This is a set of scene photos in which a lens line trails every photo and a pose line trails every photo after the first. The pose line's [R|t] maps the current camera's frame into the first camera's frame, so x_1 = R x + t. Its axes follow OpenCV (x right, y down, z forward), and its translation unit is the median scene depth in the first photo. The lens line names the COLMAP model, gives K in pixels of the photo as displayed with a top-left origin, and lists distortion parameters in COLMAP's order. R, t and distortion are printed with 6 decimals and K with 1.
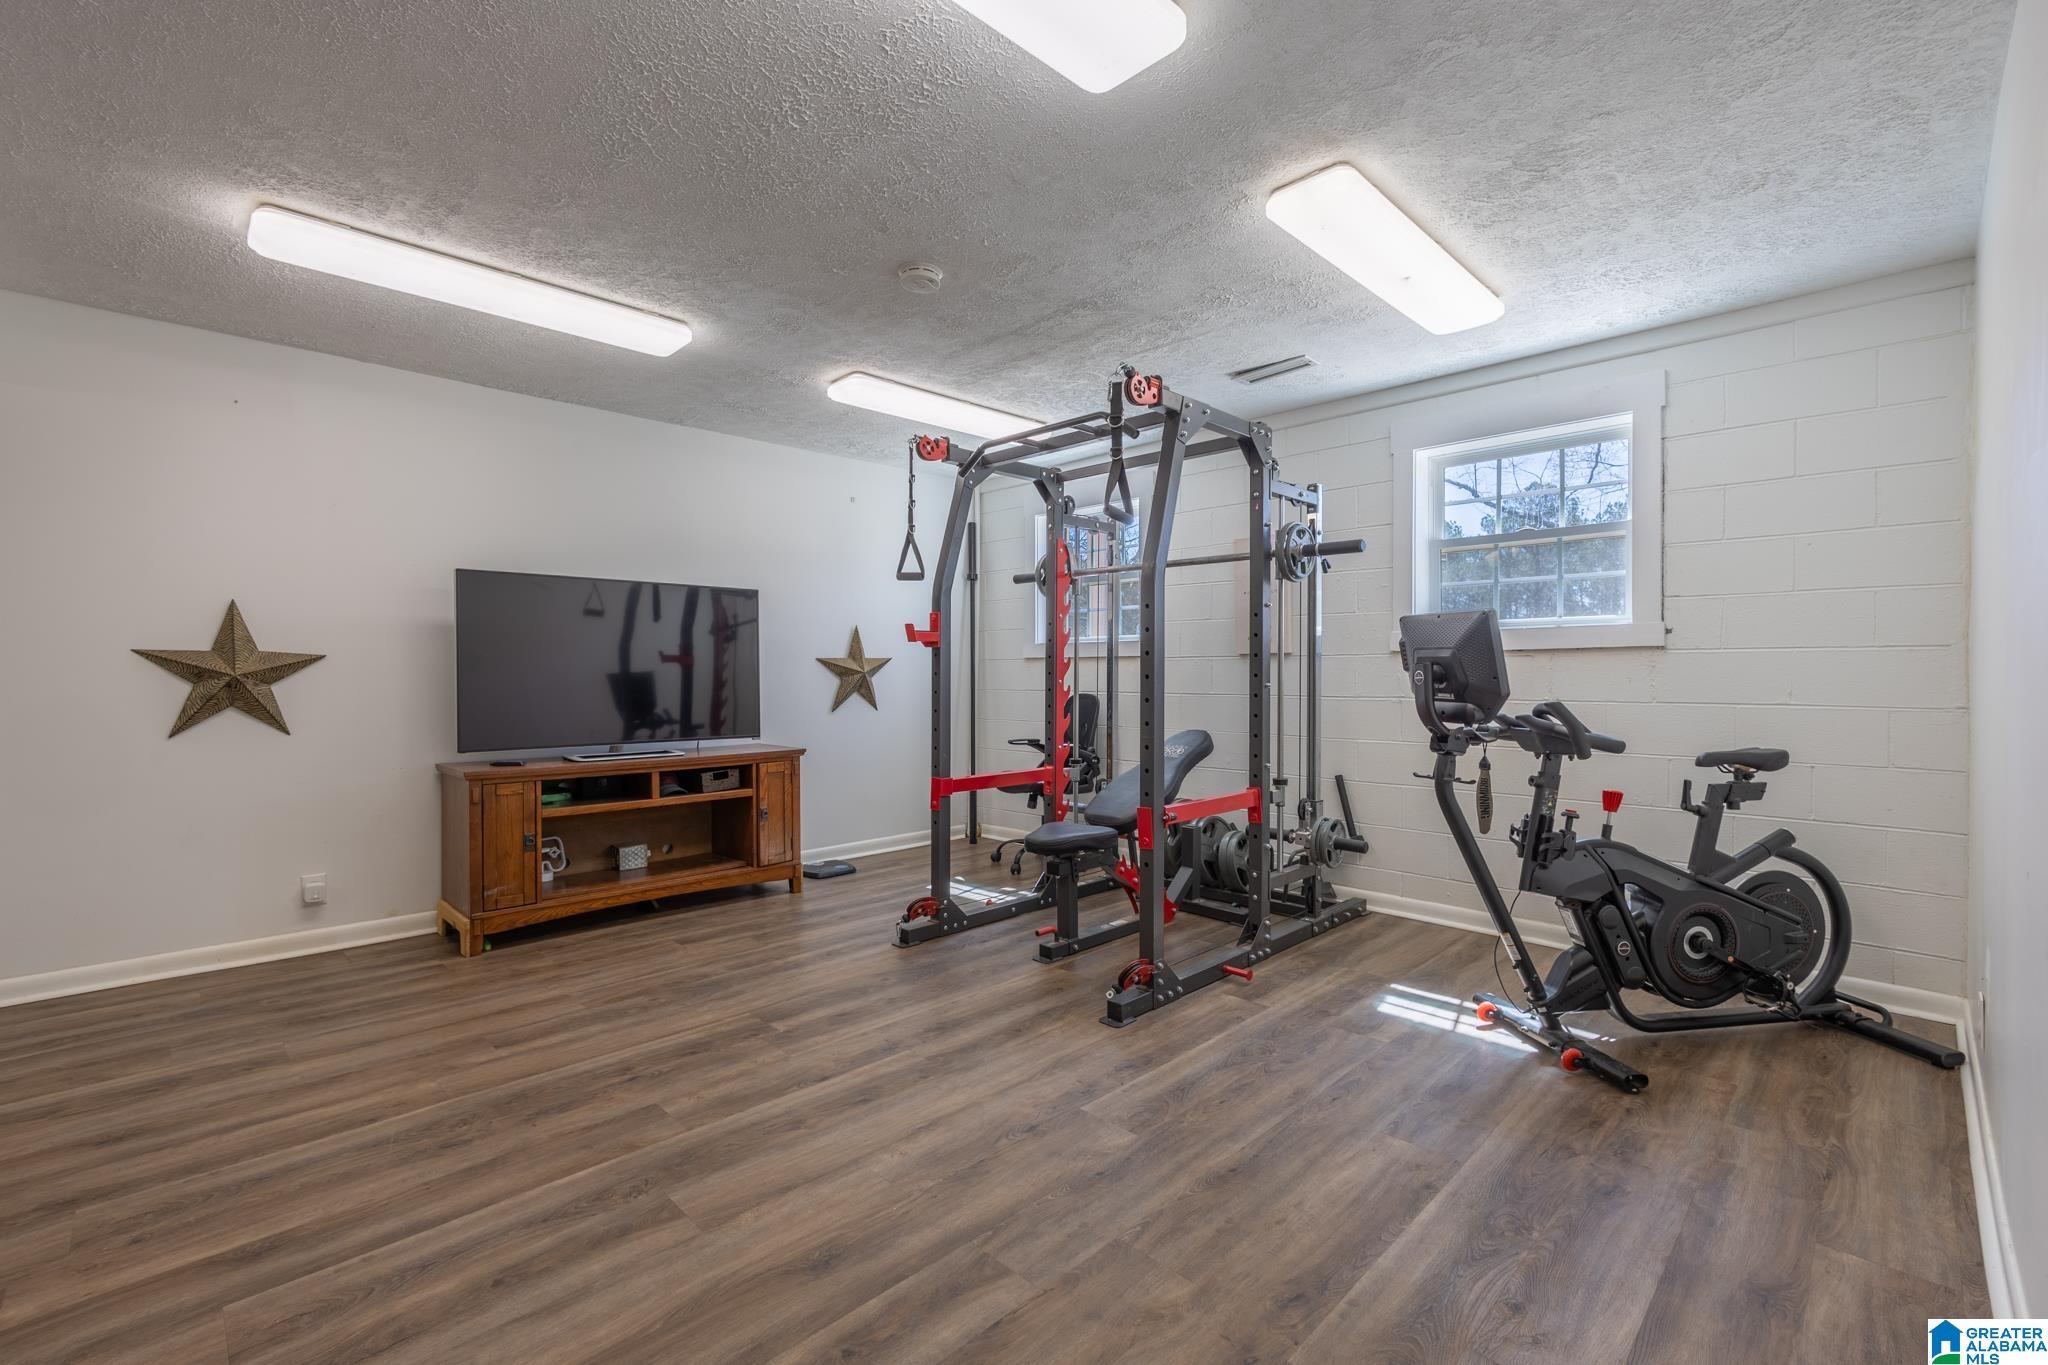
lens RADIAL K [[870.1, 0, 1015.2], [0, 870.1, 678.1], [0, 0, 1]] dist [-0.002785, 0.000136]
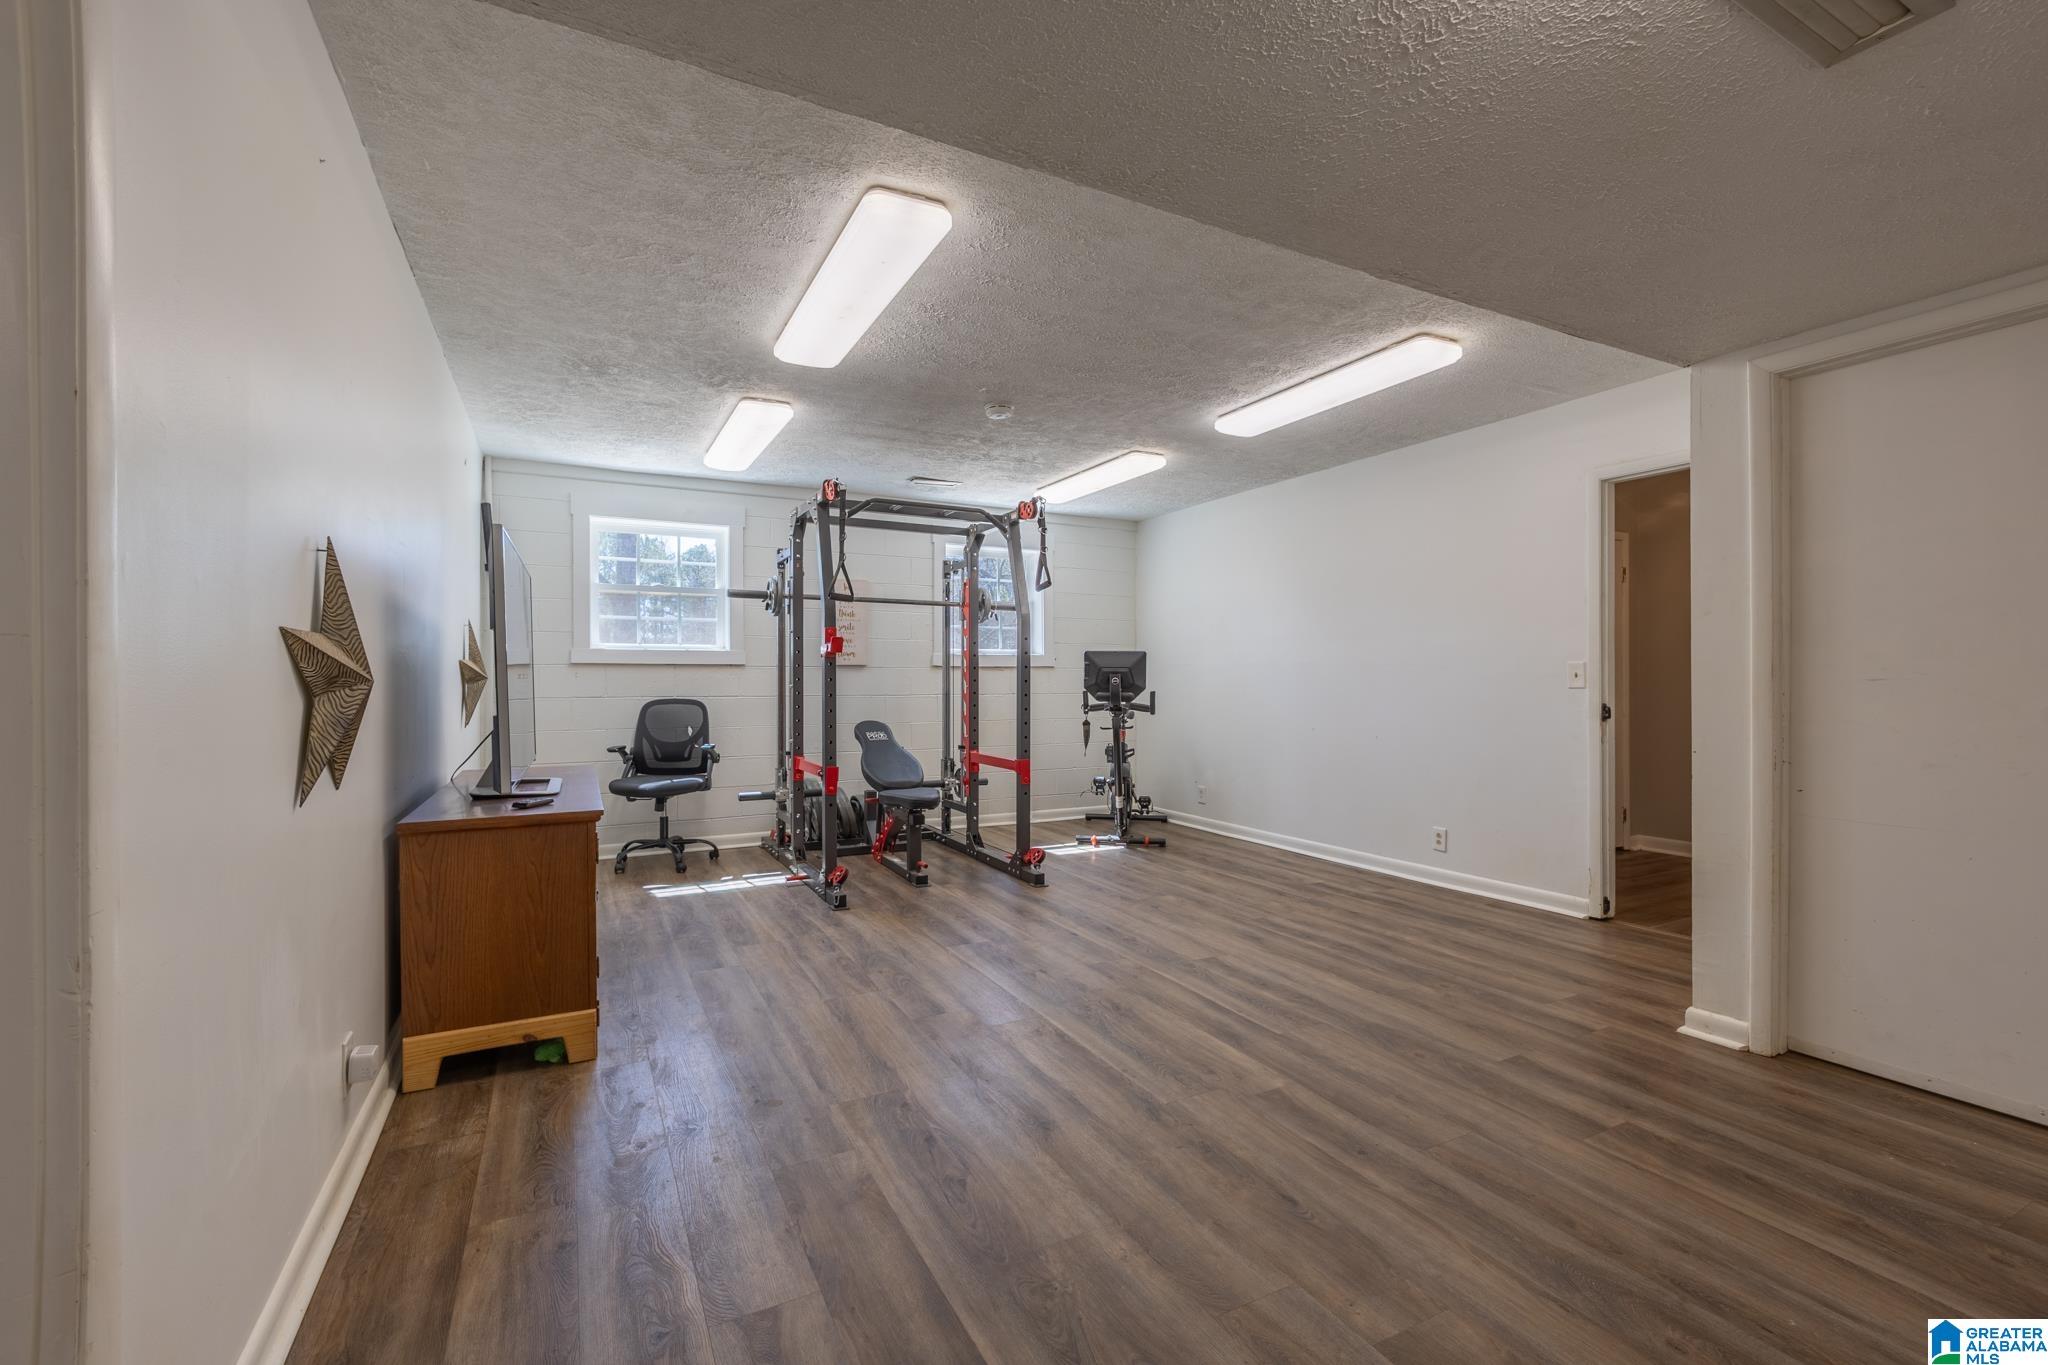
lens RADIAL K [[870.1, 0, 1015.2], [0, 870.1, 678.1], [0, 0, 1]] dist [-0.002785, 0.000136]
pose [[0.307331, 0.003895, 0.951595, -1.368712], [0.005824, 0.999965, -0.005974, 0.002955], [-0.951585, 0.007379, 0.307298, 0.476480]]
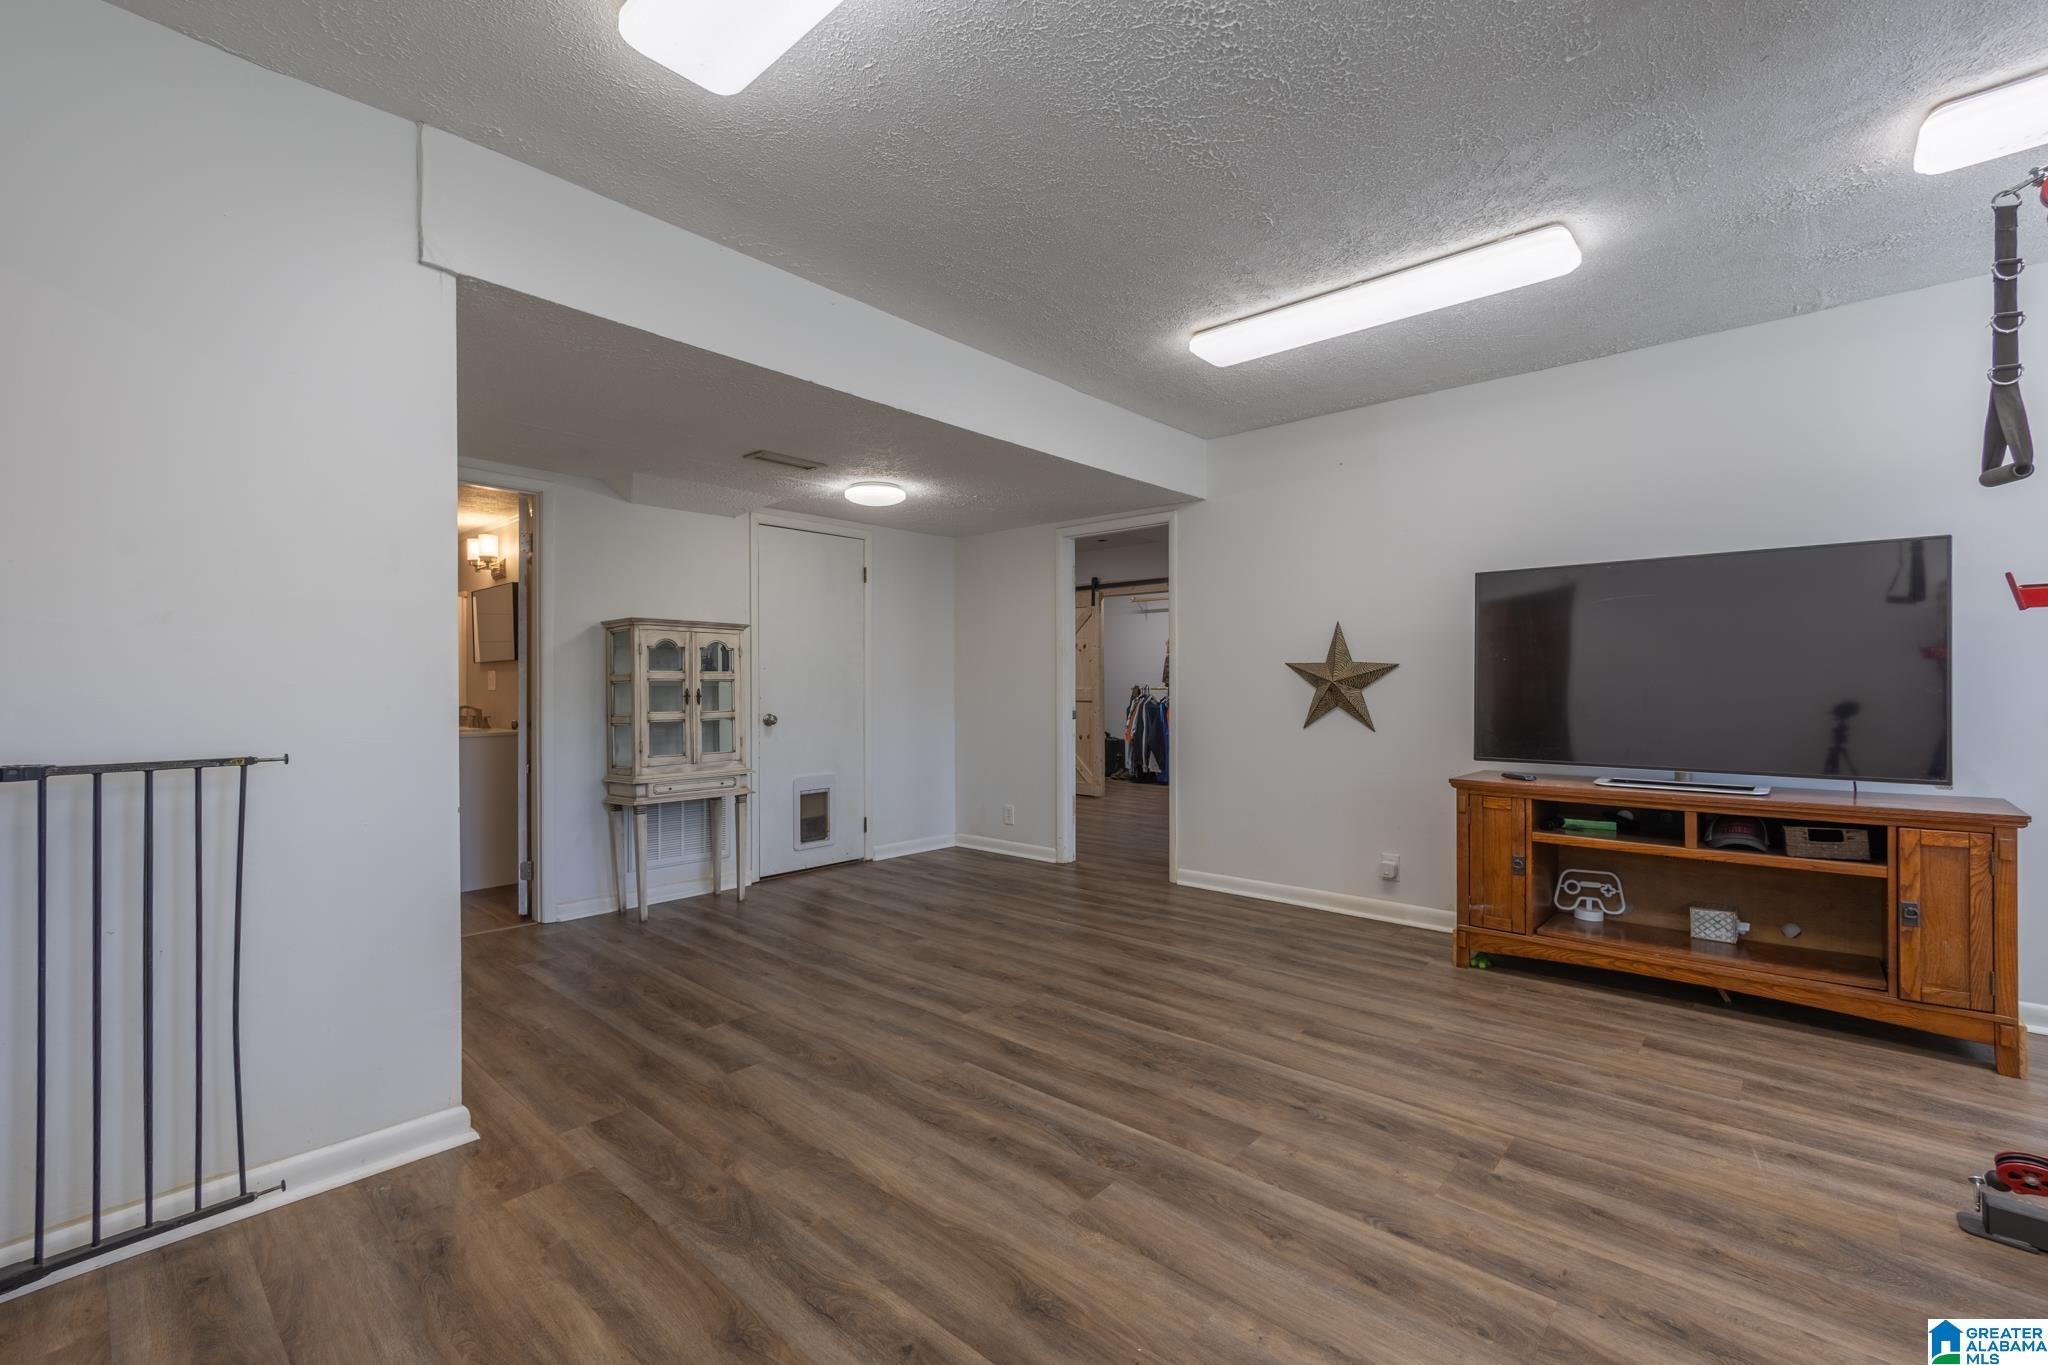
lens RADIAL K [[889.1, 0, 1016.8], [0, 889.1, 686.6], [0, 0, 1]] dist [-0.000921, 0.000328]
pose [[0.057557, 0.004126, -0.998334, 0.391356], [-0.001616, 0.999991, 0.004040, -0.000534], [0.998341, 0.001380, 0.057563, 0.493476]]
